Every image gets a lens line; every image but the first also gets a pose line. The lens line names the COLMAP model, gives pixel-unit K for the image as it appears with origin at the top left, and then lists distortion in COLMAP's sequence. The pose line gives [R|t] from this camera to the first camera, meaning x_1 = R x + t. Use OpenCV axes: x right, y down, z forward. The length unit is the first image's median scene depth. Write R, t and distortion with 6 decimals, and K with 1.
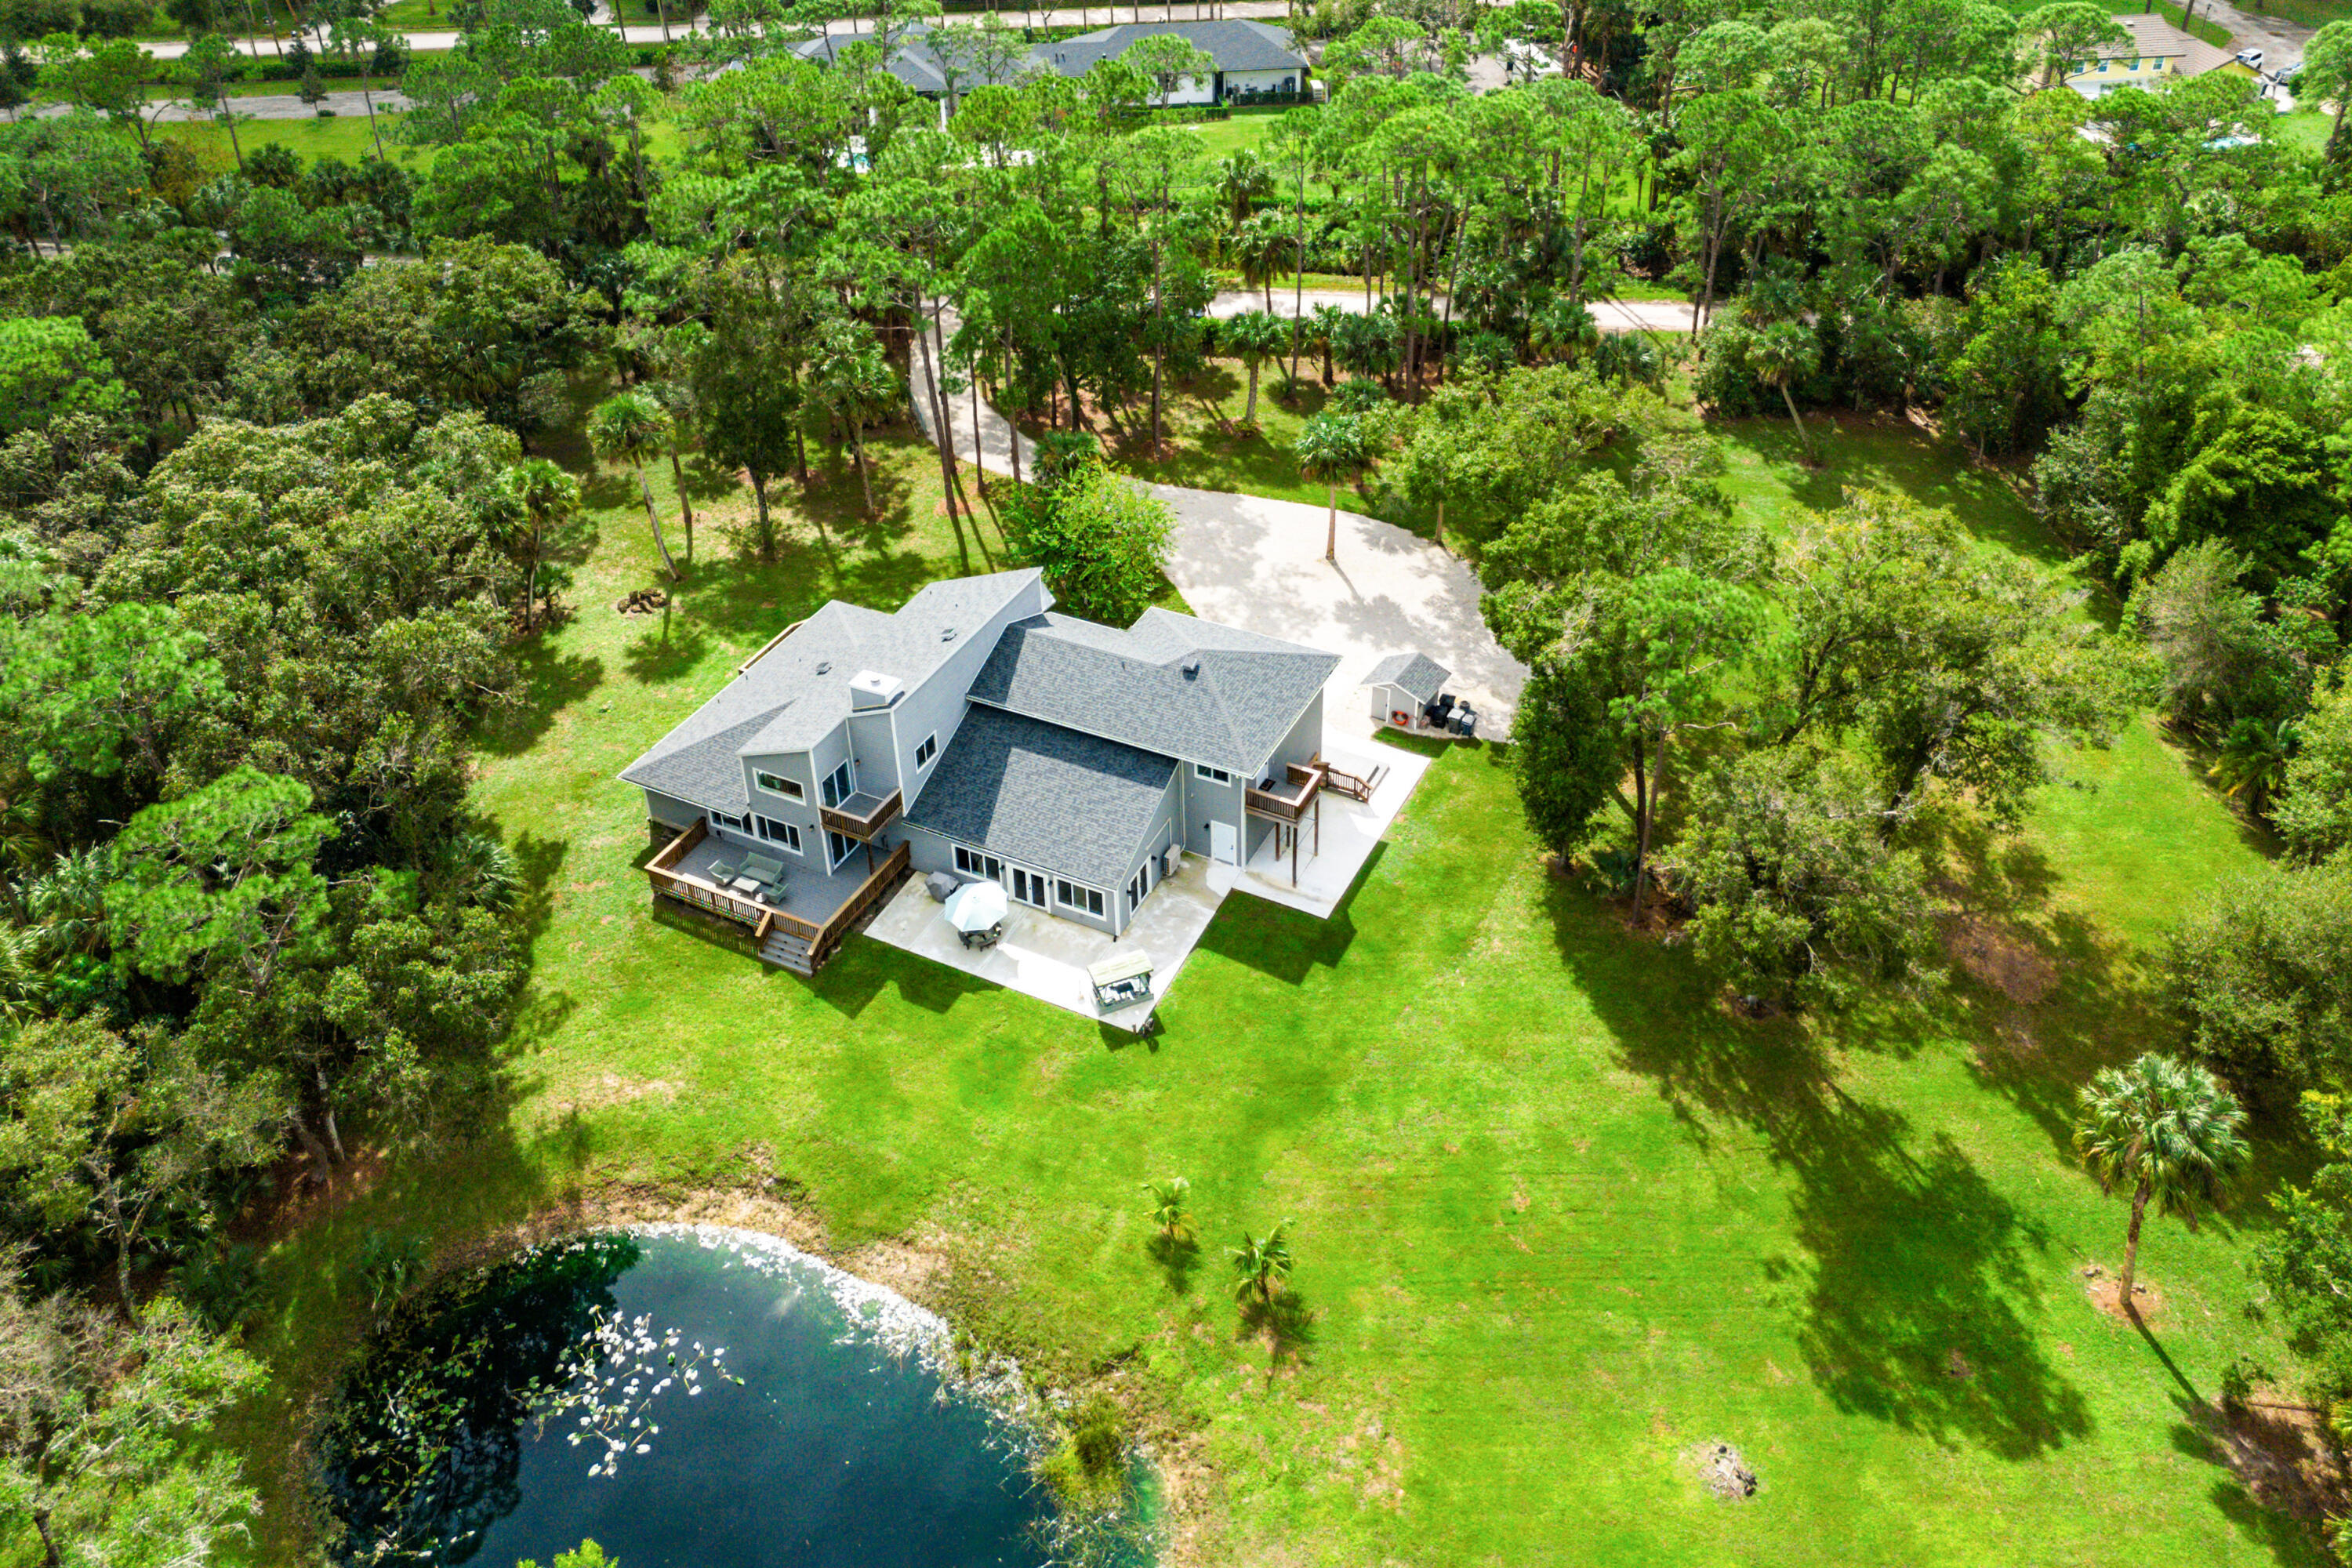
lens RADIAL K [[1705.4, 0, 1187.7], [0, 1705.4, 721.5], [0, 0, 1]] dist [0.031039, -0.031100]
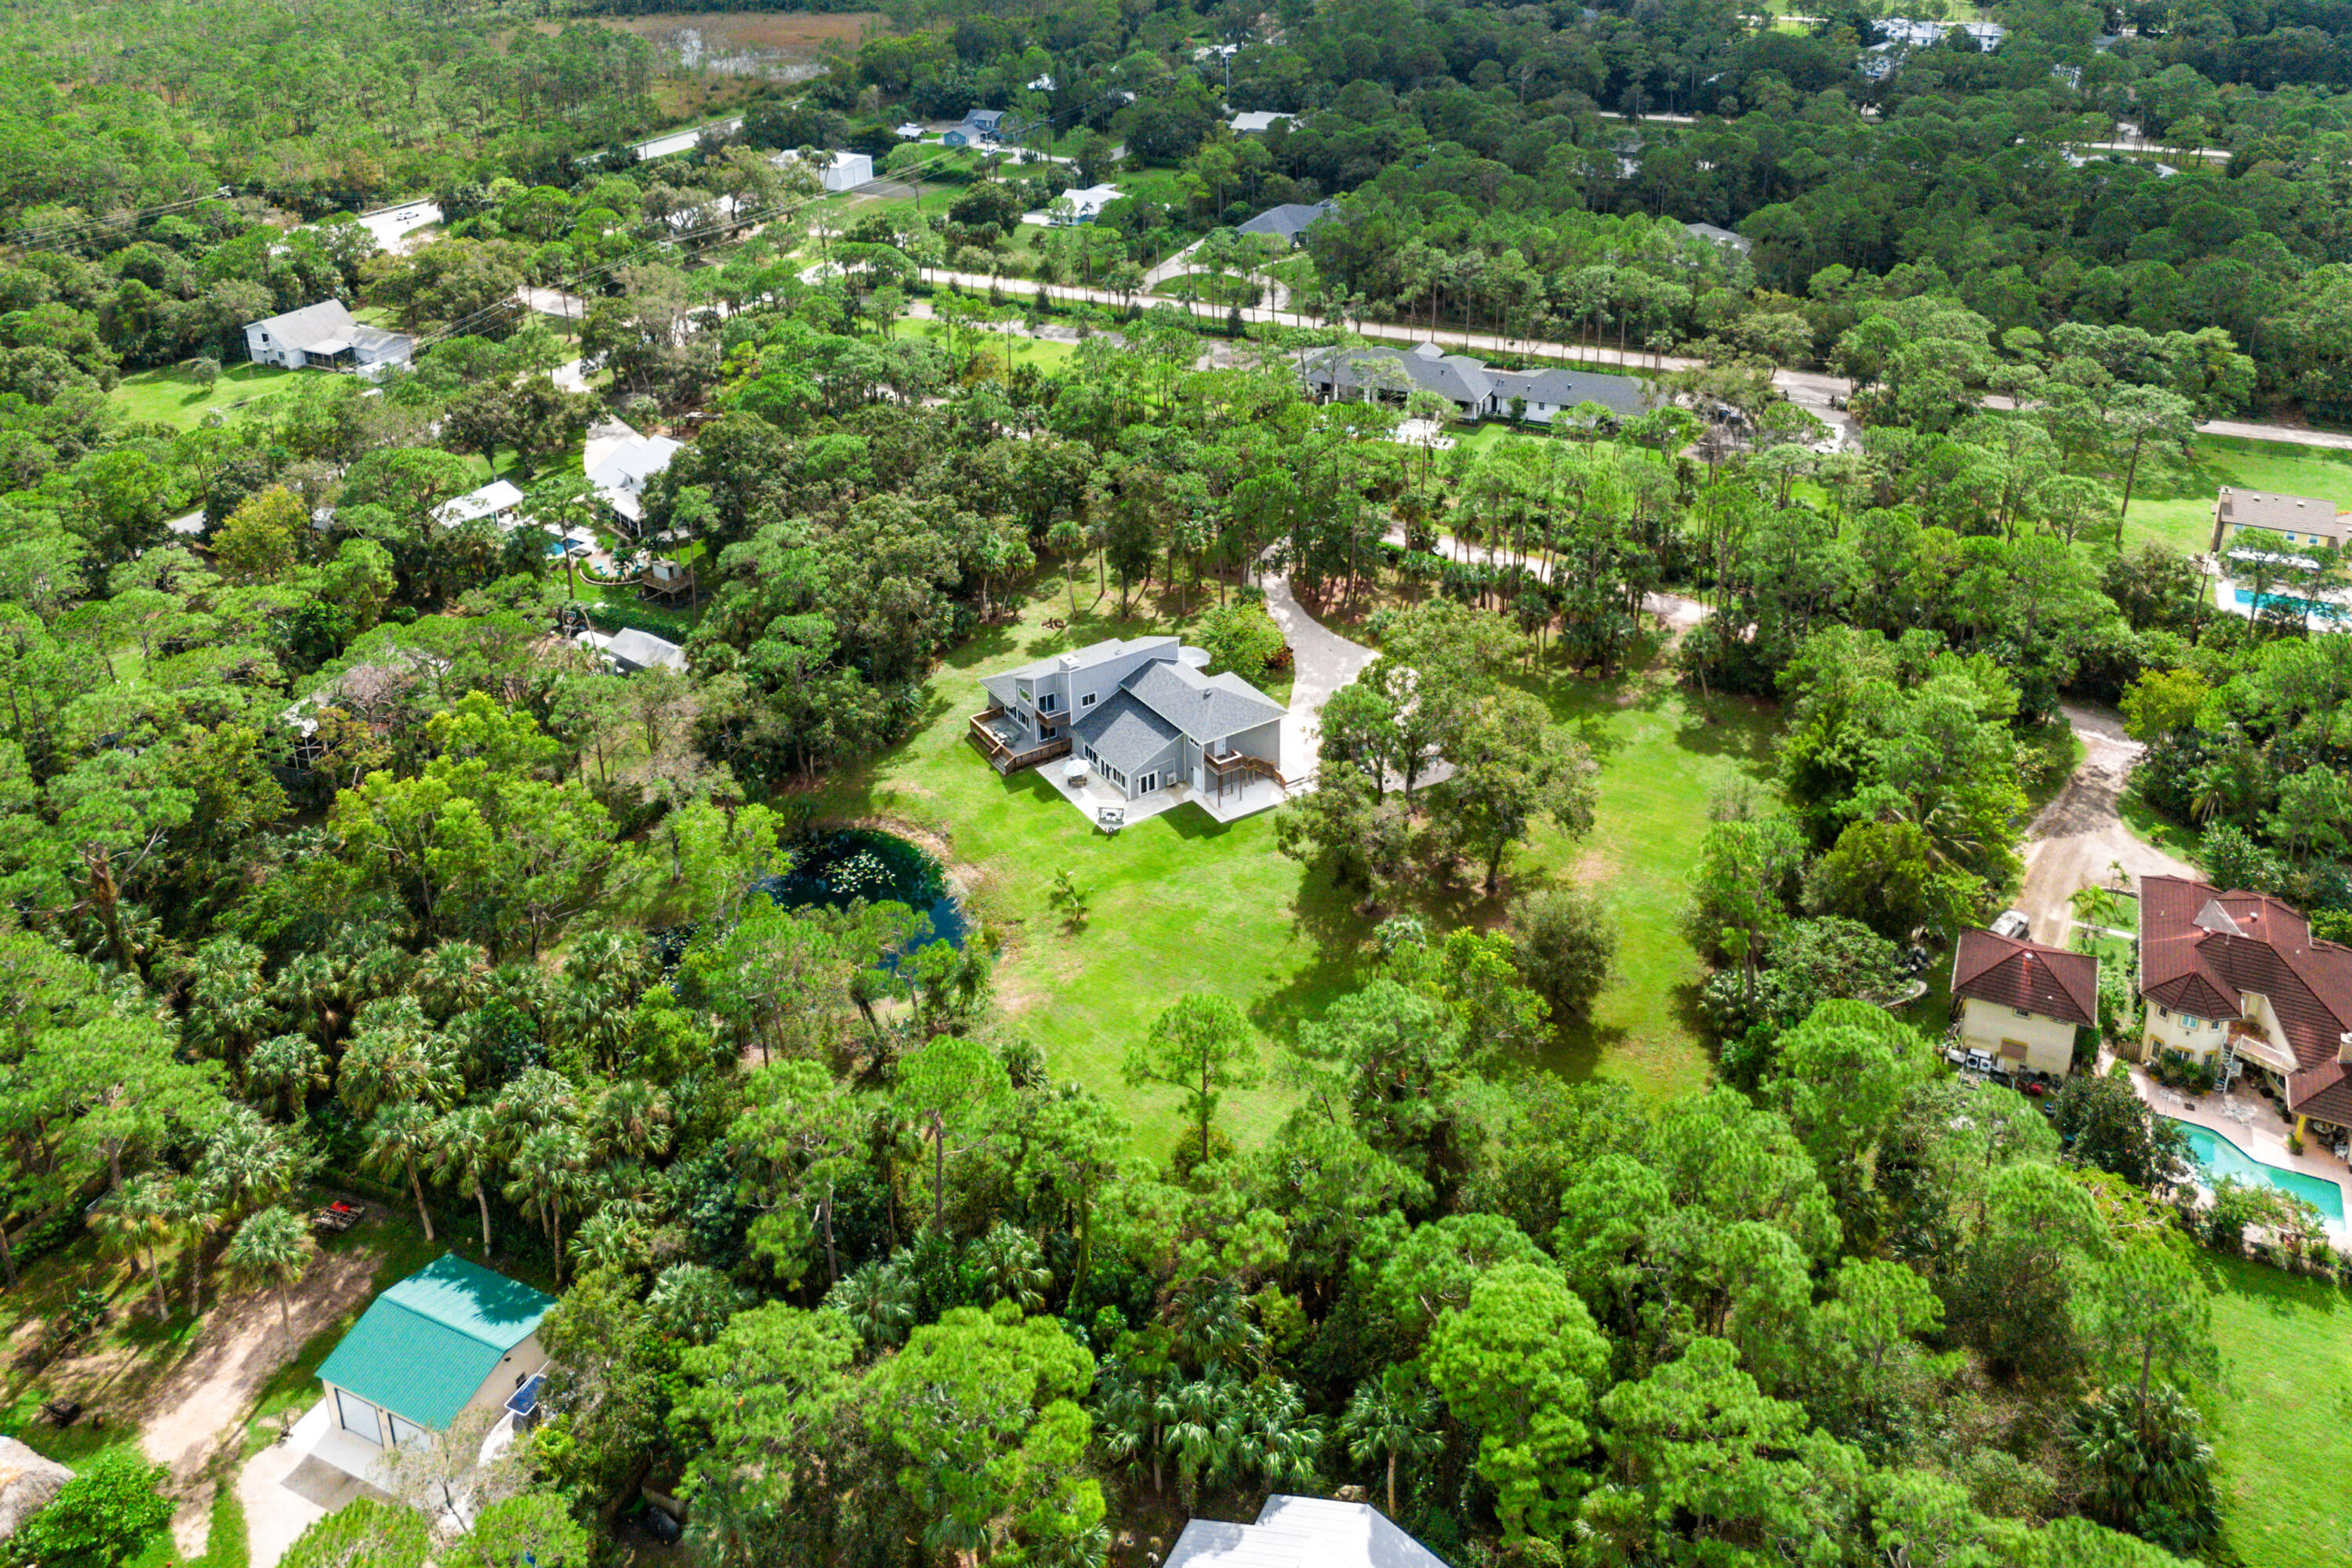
lens RADIAL K [[1604.0, 0, 1150.2], [0, 1604.0, 810.0], [0, 0, 1]] dist [0.041685, -0.001109]
pose [[0.855262, 0.283488, -0.433776, 0.851717], [-0.307050, 0.951551, 0.016472, 0.094057], [0.417430, 0.119104, 0.900870, -0.808931]]
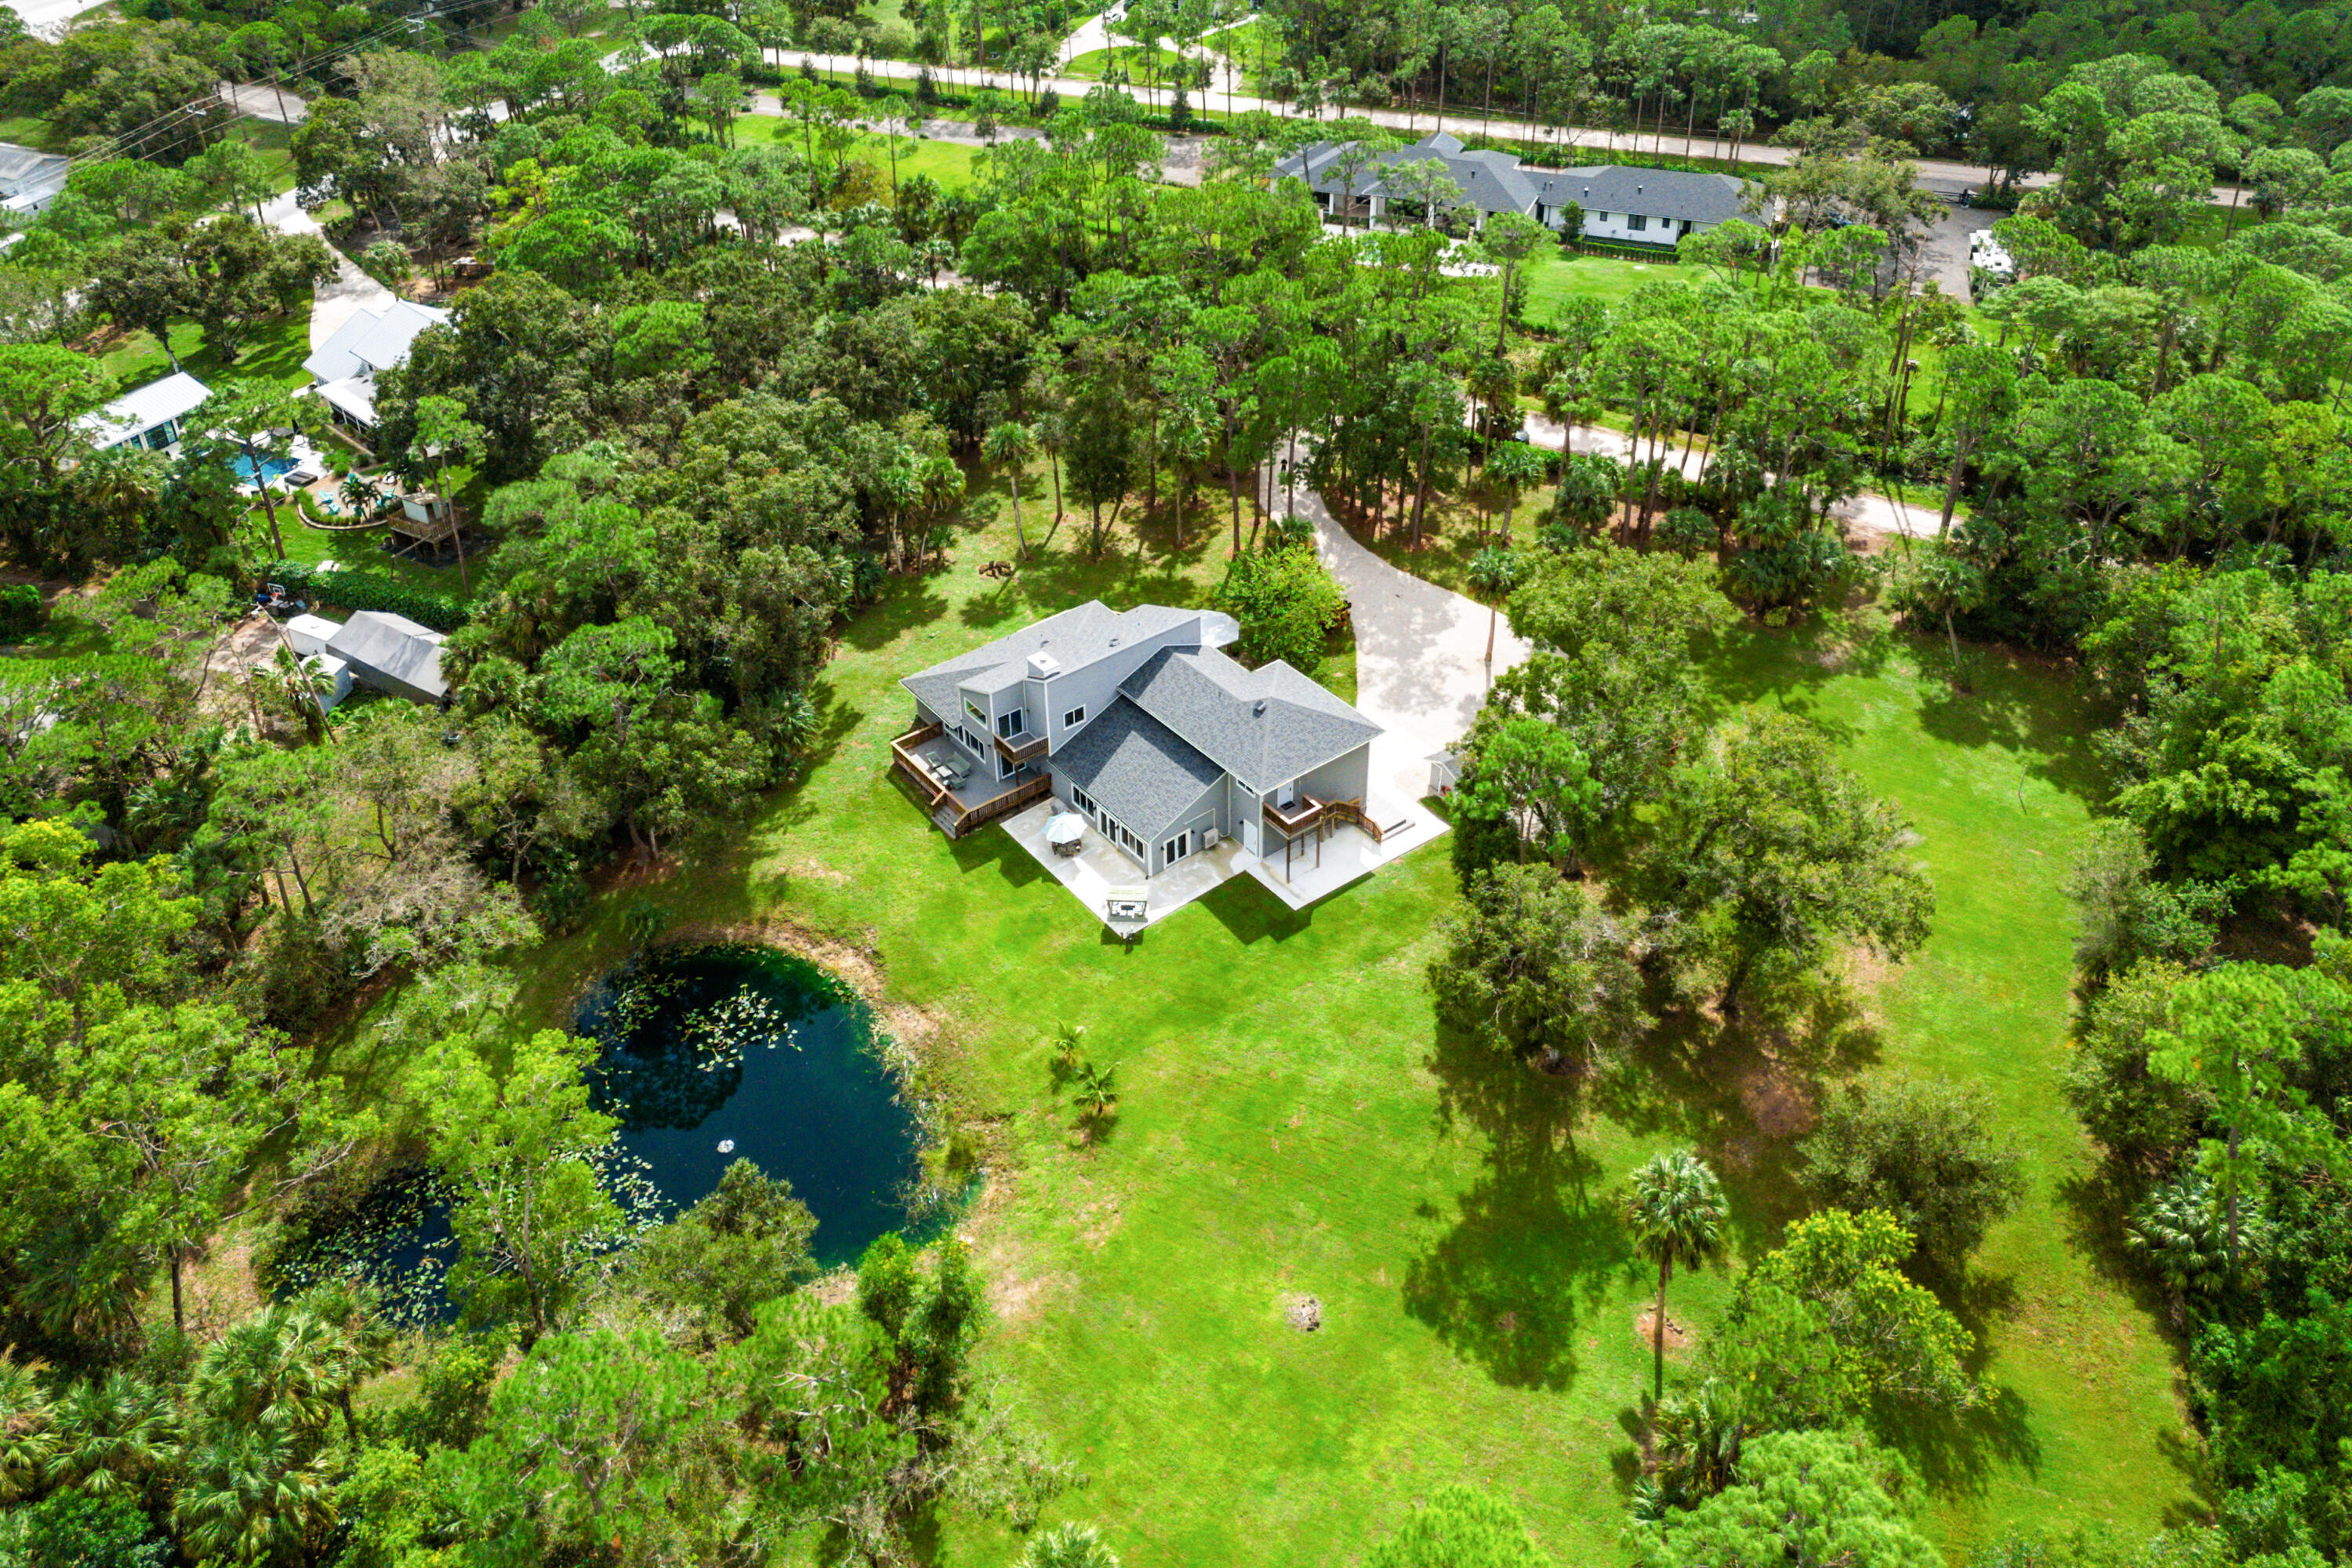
lens RADIAL K [[1653.9, 0, 1176.0], [0, 1653.9, 784.0], [0, 0, 1]] dist [0.025456, -0.000583]
pose [[0.900299, 0.273395, -0.338699, 0.415941], [-0.260137, 0.961831, 0.084910, -0.069602], [0.348985, 0.011664, 0.937056, -0.281720]]
